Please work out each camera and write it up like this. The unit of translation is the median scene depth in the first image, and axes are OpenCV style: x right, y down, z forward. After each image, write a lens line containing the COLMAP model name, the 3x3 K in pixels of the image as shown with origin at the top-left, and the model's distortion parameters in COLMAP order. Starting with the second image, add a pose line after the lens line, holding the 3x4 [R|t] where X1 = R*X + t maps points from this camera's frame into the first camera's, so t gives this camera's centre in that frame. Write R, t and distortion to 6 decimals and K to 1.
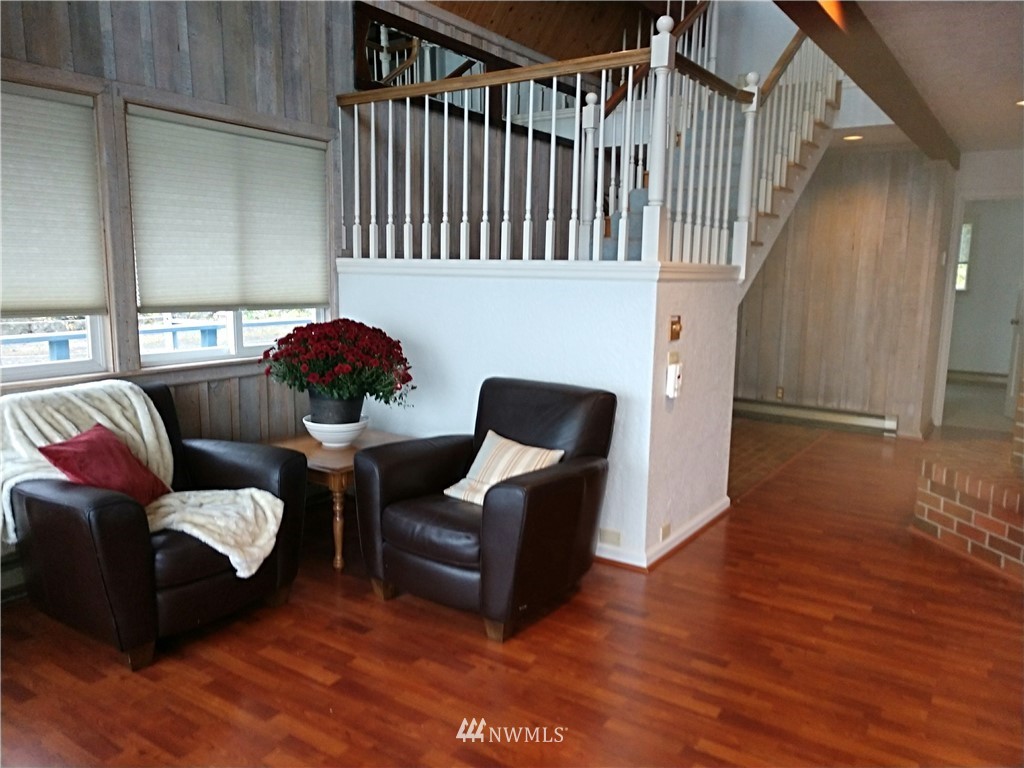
lens RADIAL K [[772.7, 0, 512.0], [0, 772.7, 384.0], [0, 0, 1]] dist [0.028158, -0.000267]
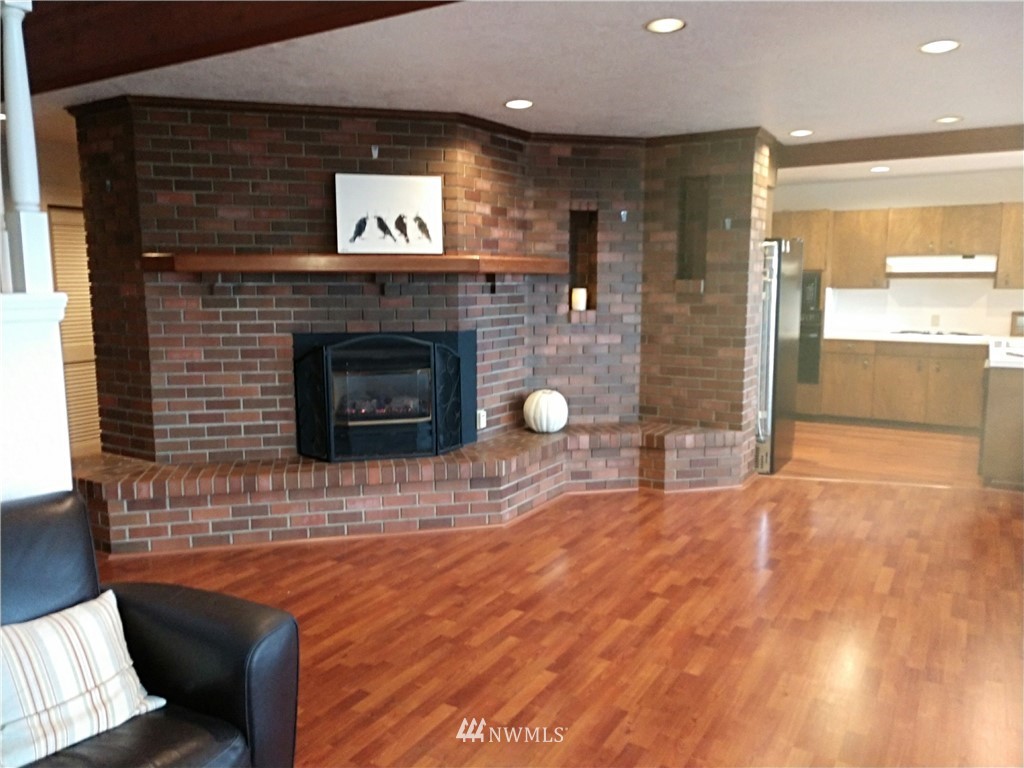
lens RADIAL K [[772.7, 0, 512.0], [0, 772.7, 384.0], [0, 0, 1]] dist [0.028158, -0.000267]
pose [[-0.044717, -0.154382, 0.986999, -0.591512], [0.151006, 0.975590, 0.159439, -0.140641], [-0.987521, 0.156173, -0.020313, 0.691554]]
